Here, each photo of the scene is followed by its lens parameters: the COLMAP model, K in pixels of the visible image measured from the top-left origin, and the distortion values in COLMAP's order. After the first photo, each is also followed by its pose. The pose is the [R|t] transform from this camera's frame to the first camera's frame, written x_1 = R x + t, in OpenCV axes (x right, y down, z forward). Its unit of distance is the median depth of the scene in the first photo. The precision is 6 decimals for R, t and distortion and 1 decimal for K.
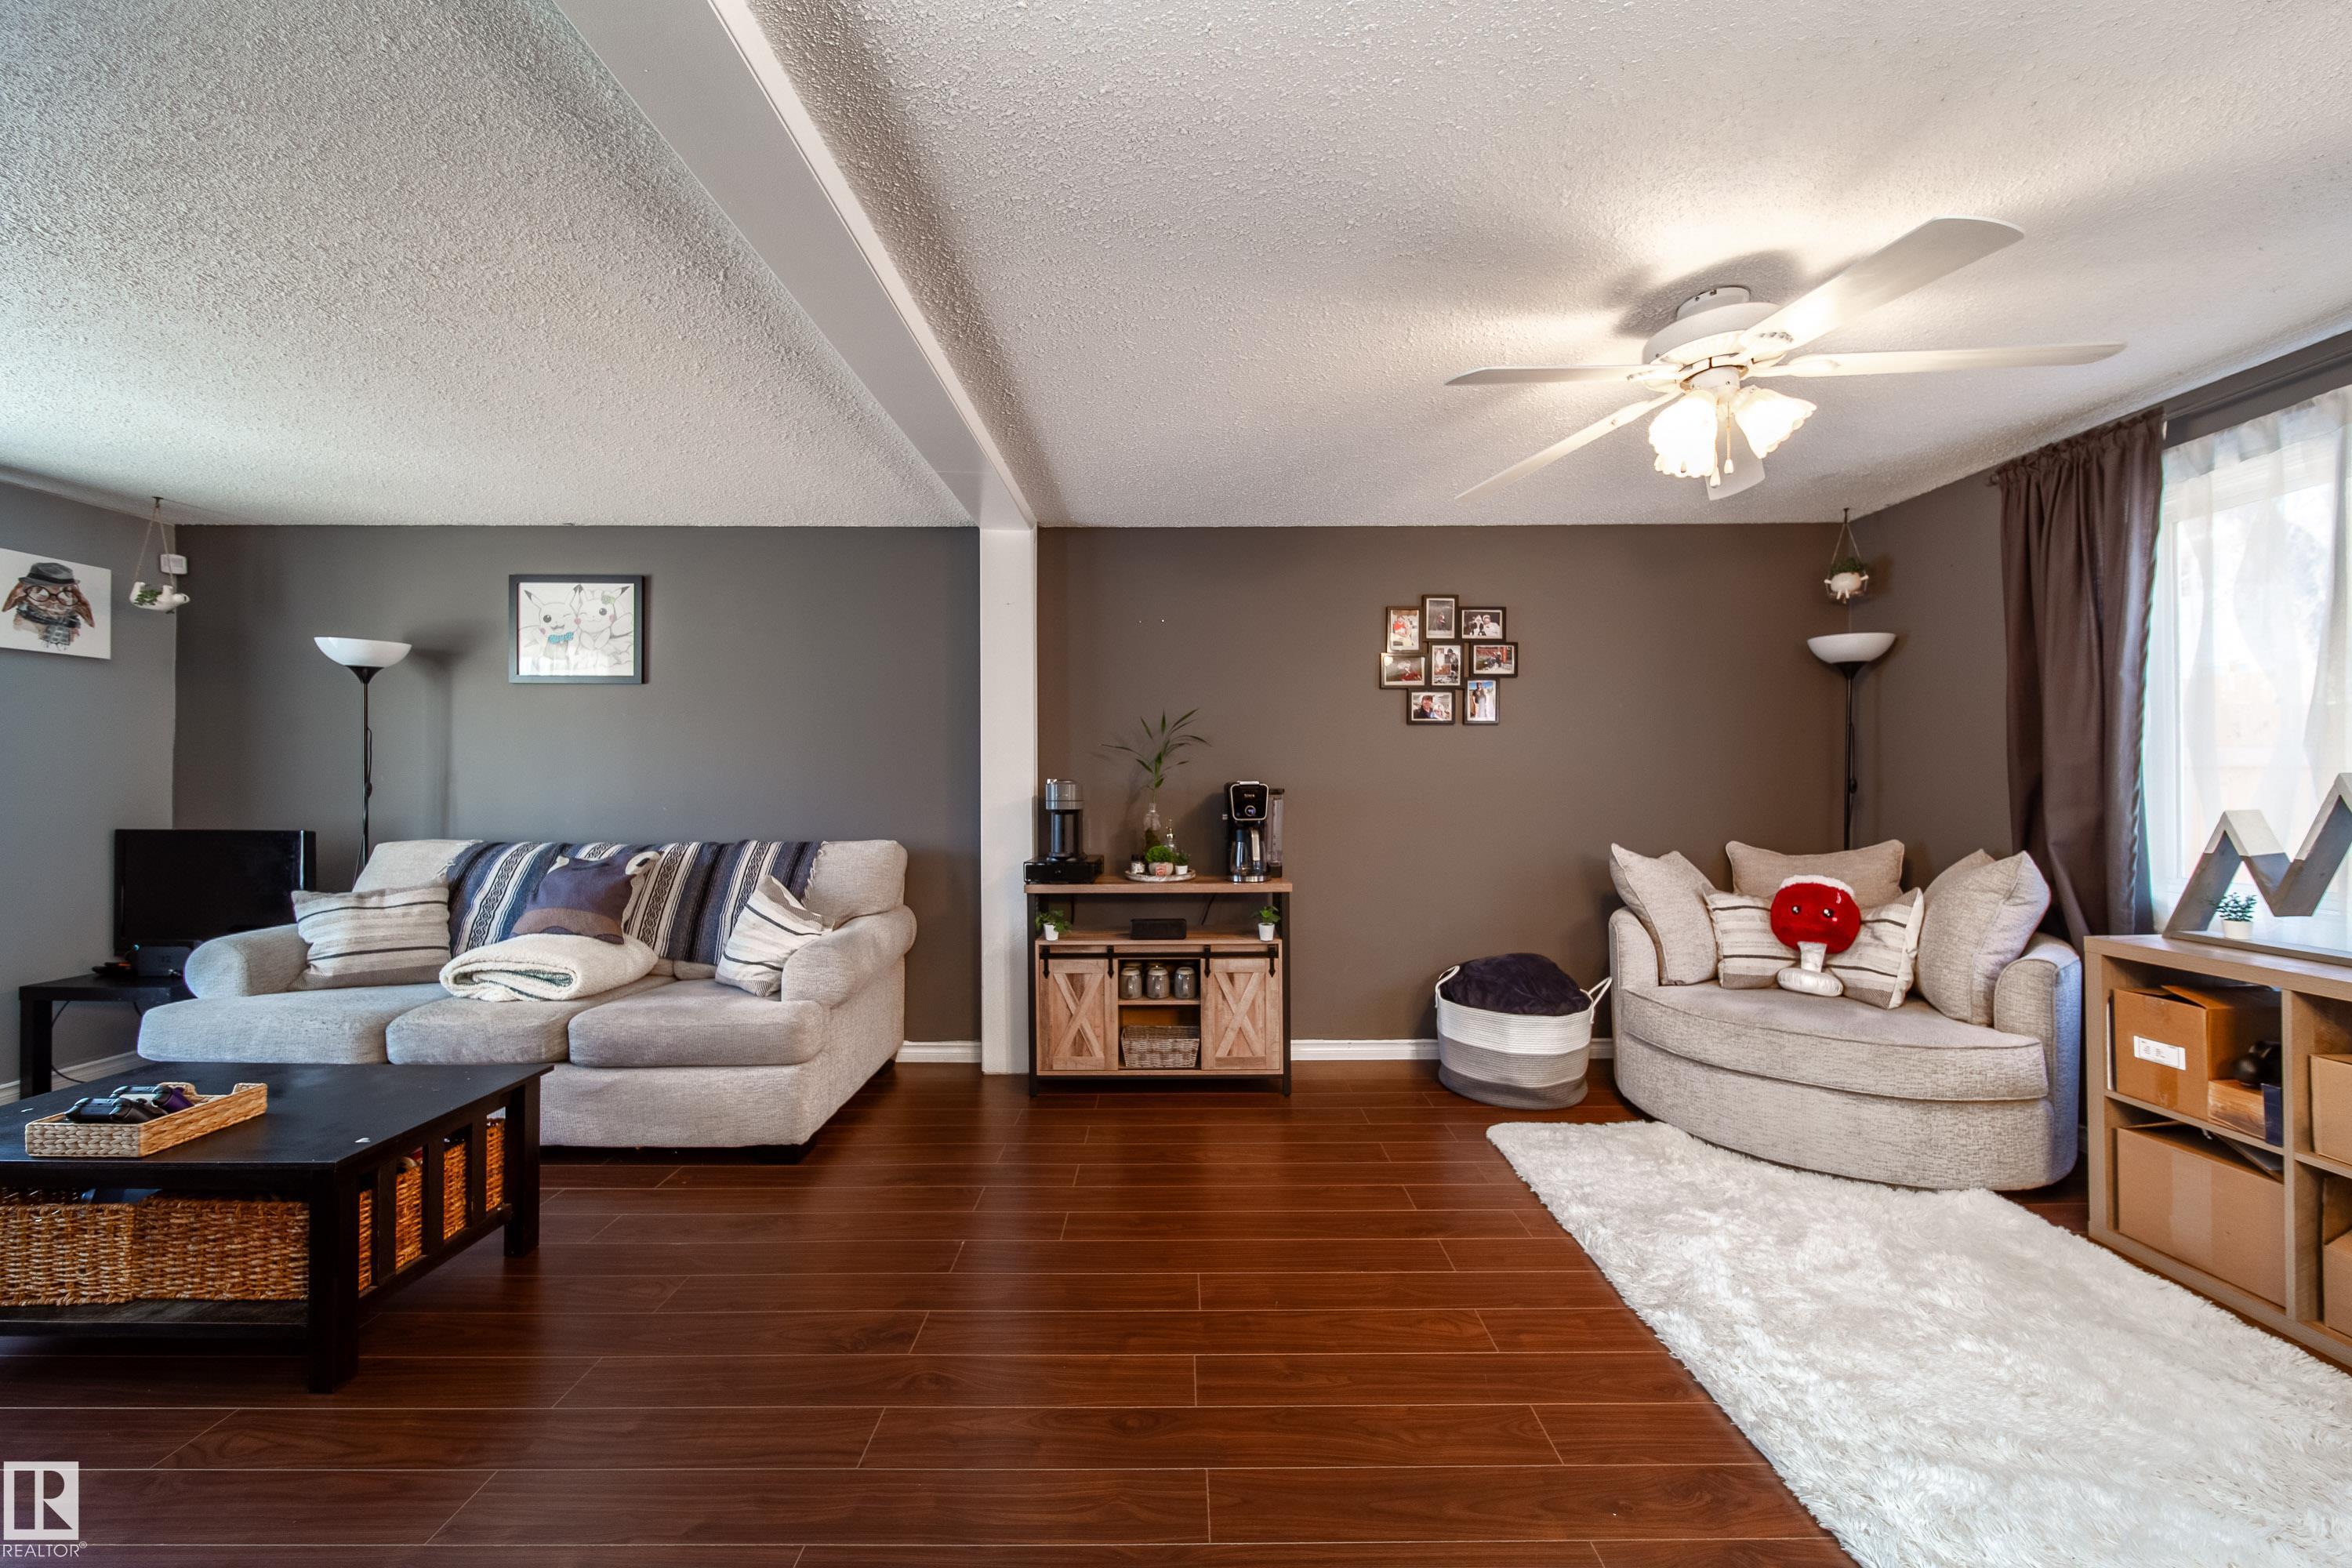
lens RADIAL K [[839.5, 0, 1178.7], [0, 839.5, 778.8], [0, 0, 1]] dist [-0.008129, -0.000153]
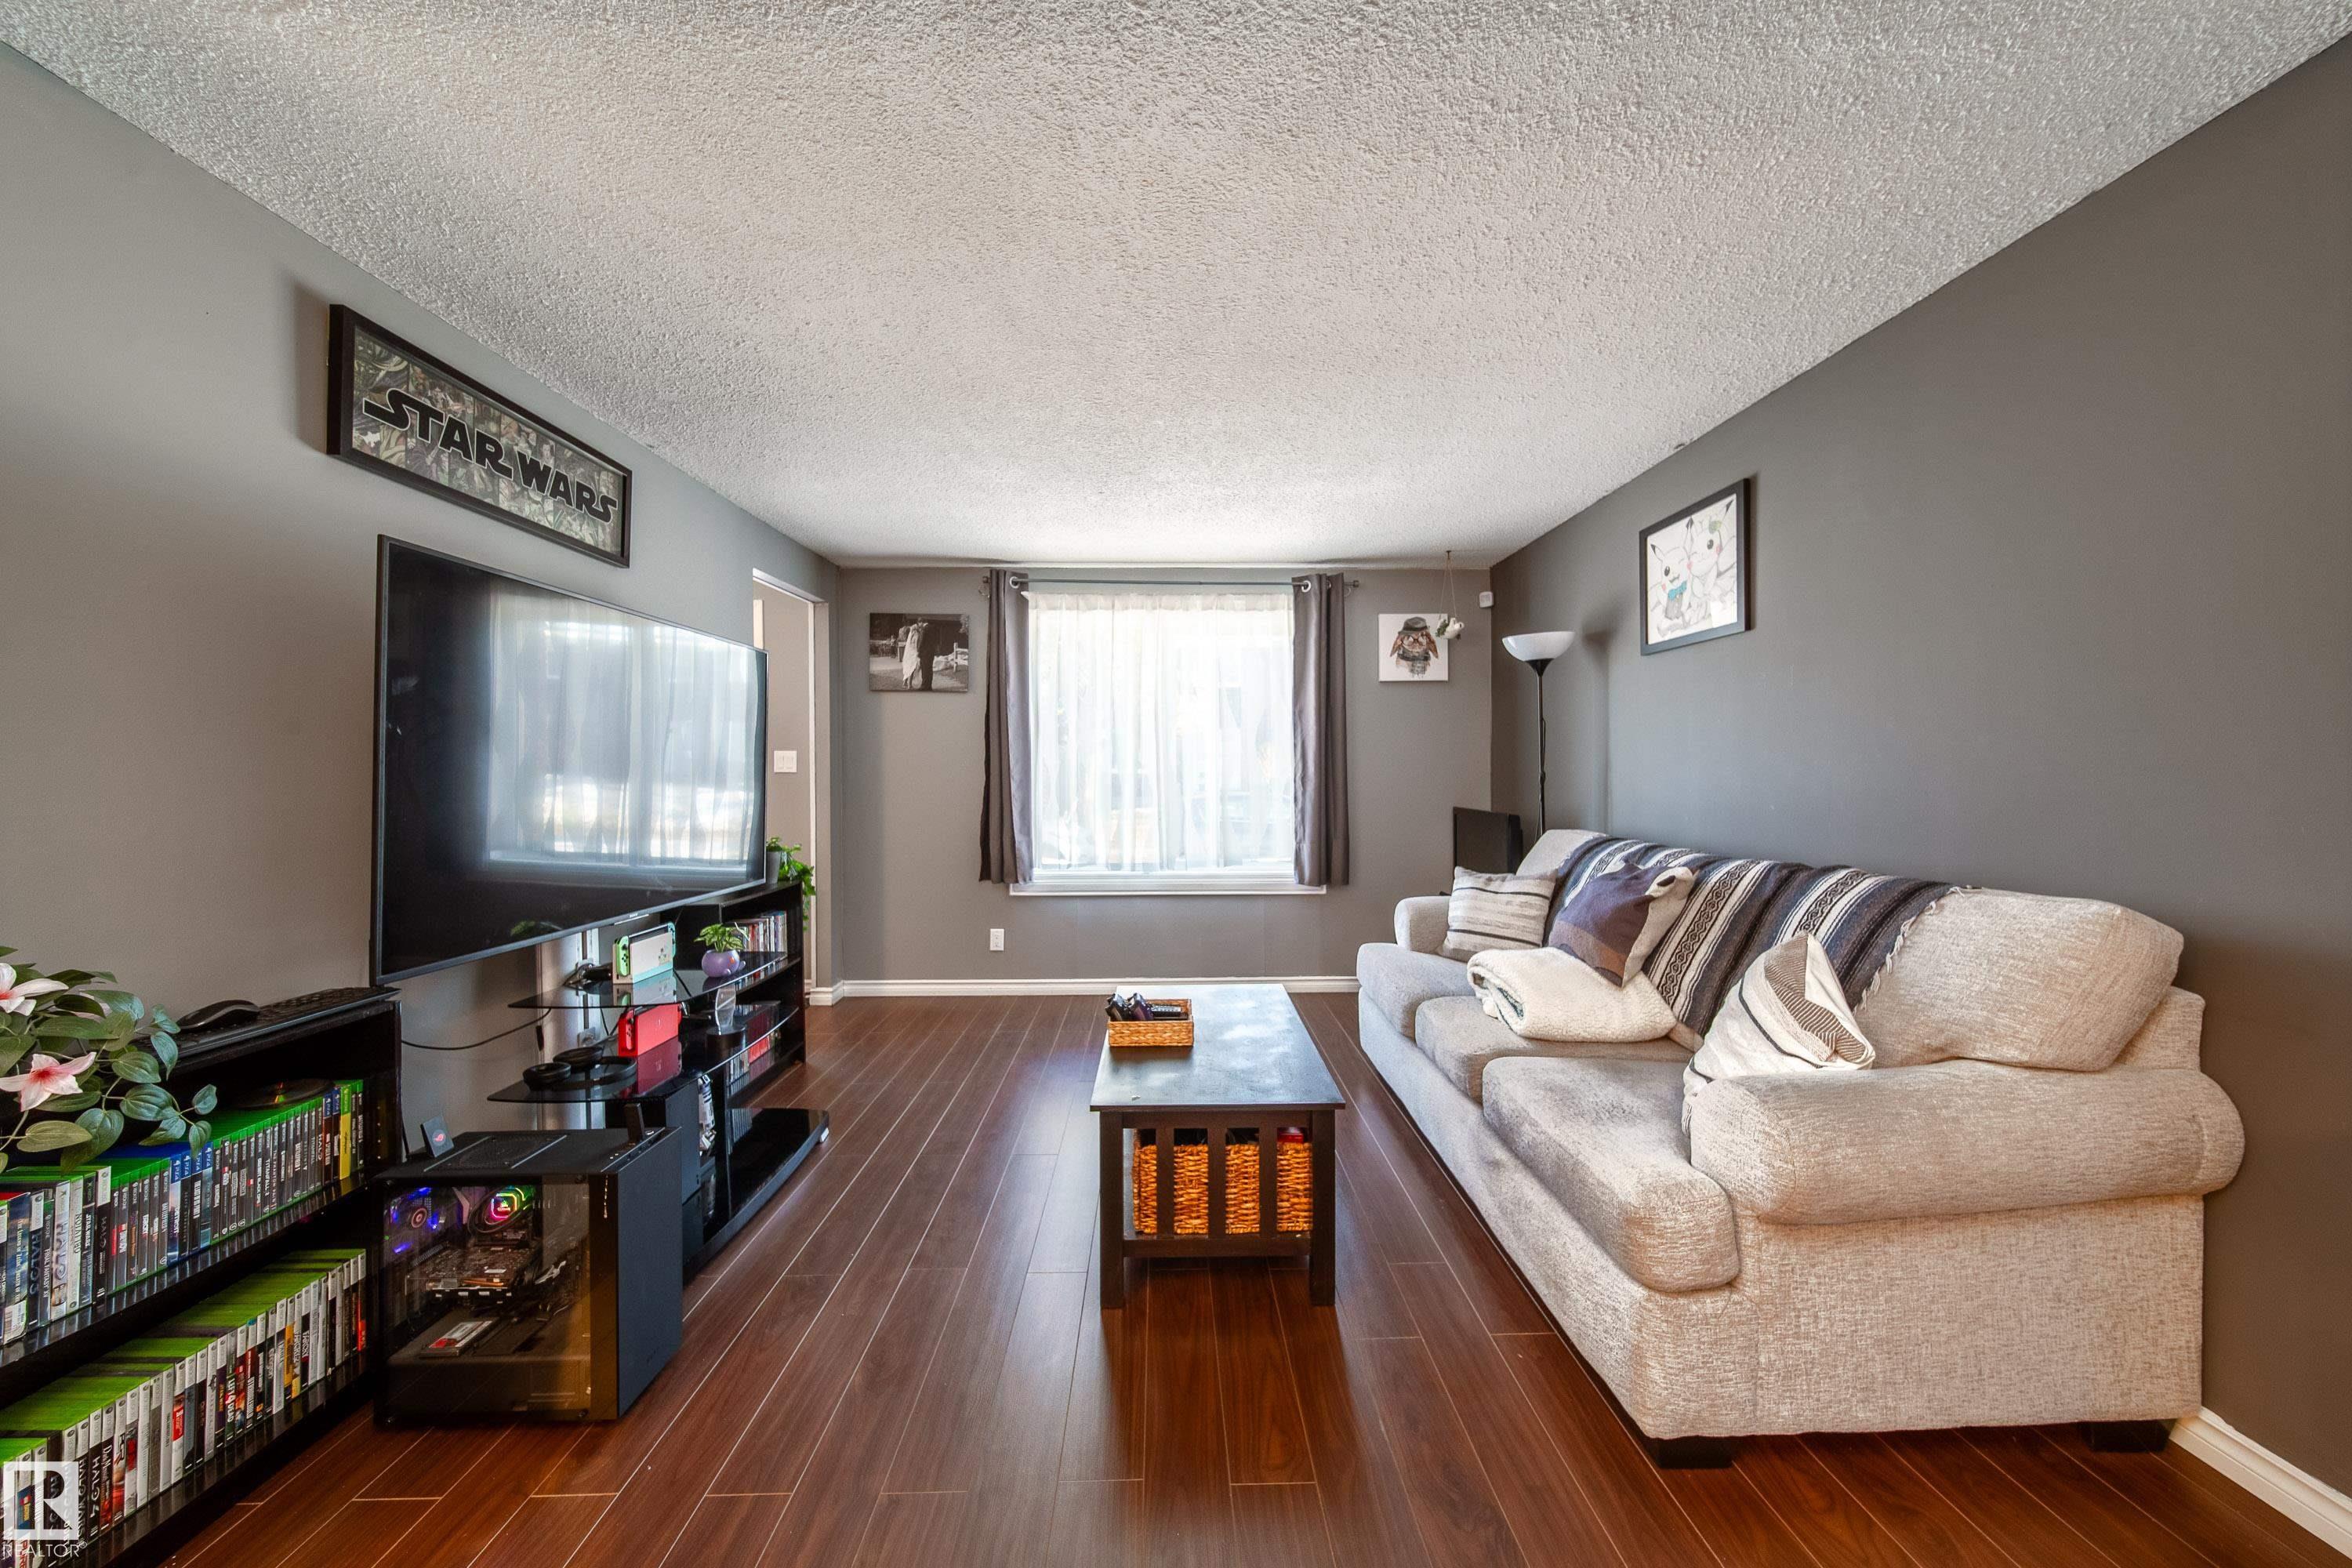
lens RADIAL K [[839.5, 0, 1178.7], [0, 839.5, 778.8], [0, 0, 1]] dist [-0.008129, -0.000153]
pose [[0.026120, 0.004342, -0.999649, 0.057060], [0.005593, 0.999974, 0.004490, 0.006362], [0.999643, -0.005708, 0.026095, 0.504316]]
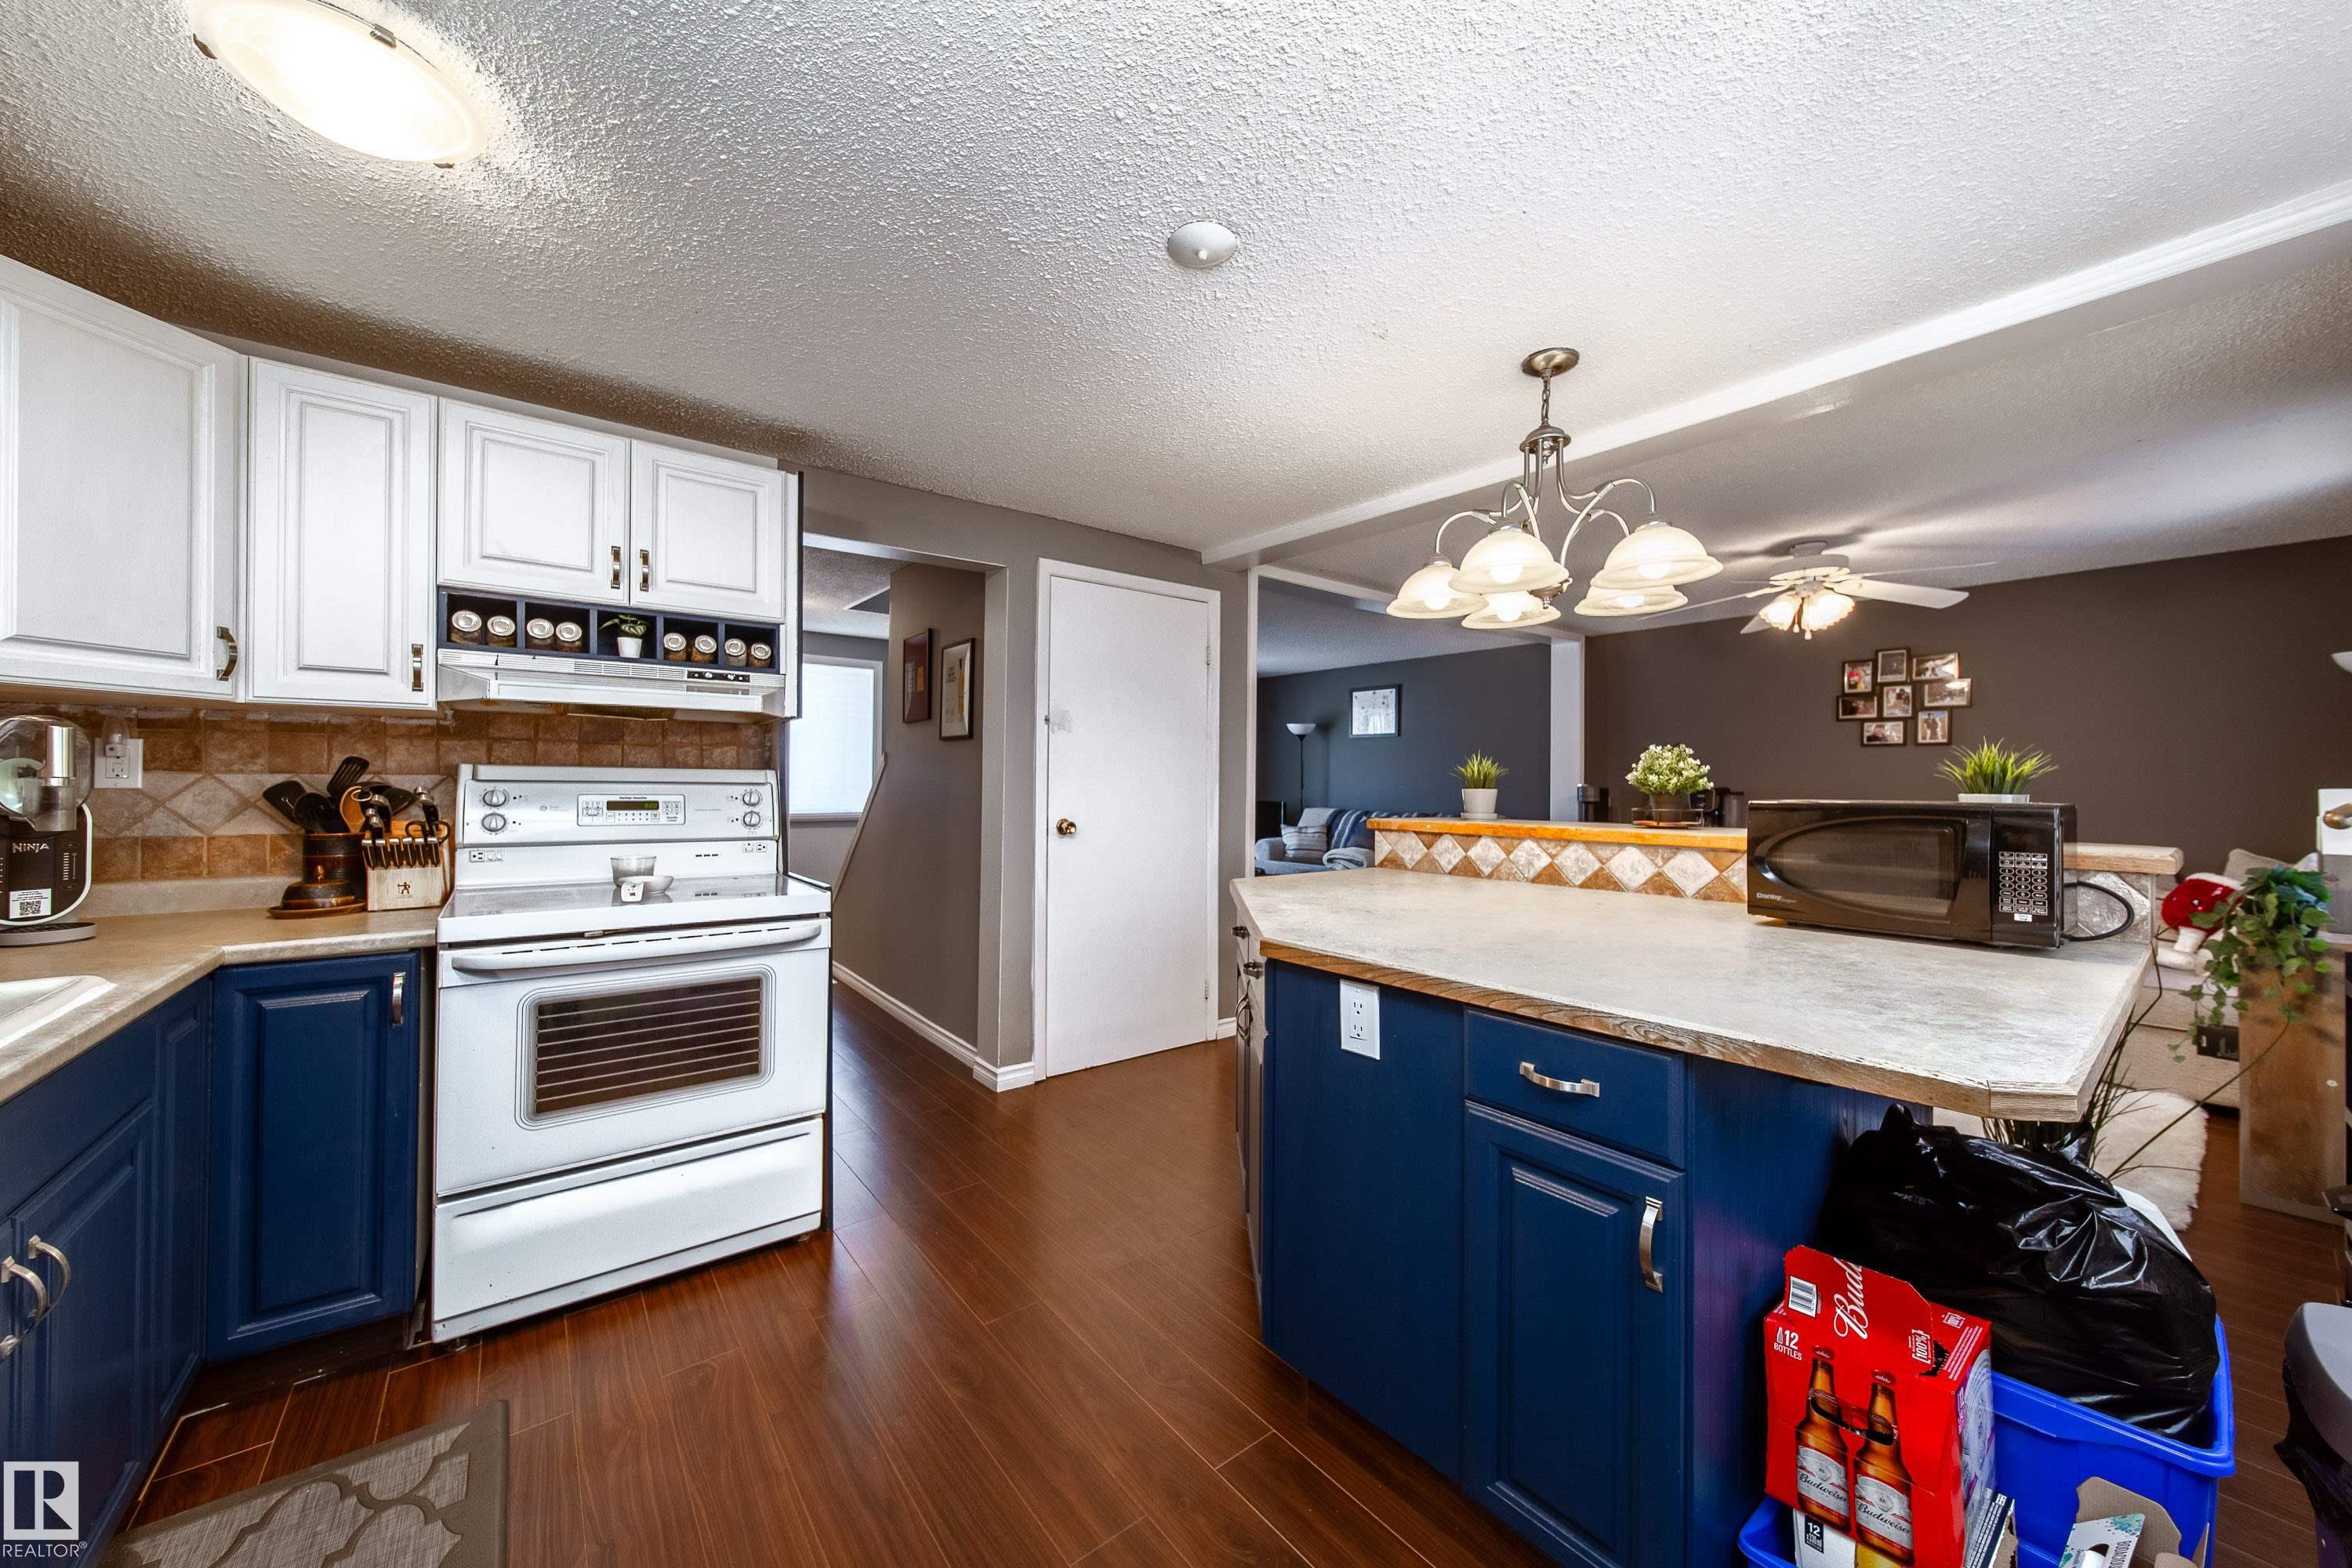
lens RADIAL K [[839.5, 0, 1178.7], [0, 839.5, 778.8], [0, 0, 1]] dist [-0.008129, -0.000153]
pose [[0.614919, 0.004600, -0.788577, 0.702237], [-0.005922, 0.999982, 0.001215, -0.007959], [0.788568, 0.003923, 0.614935, -0.753622]]
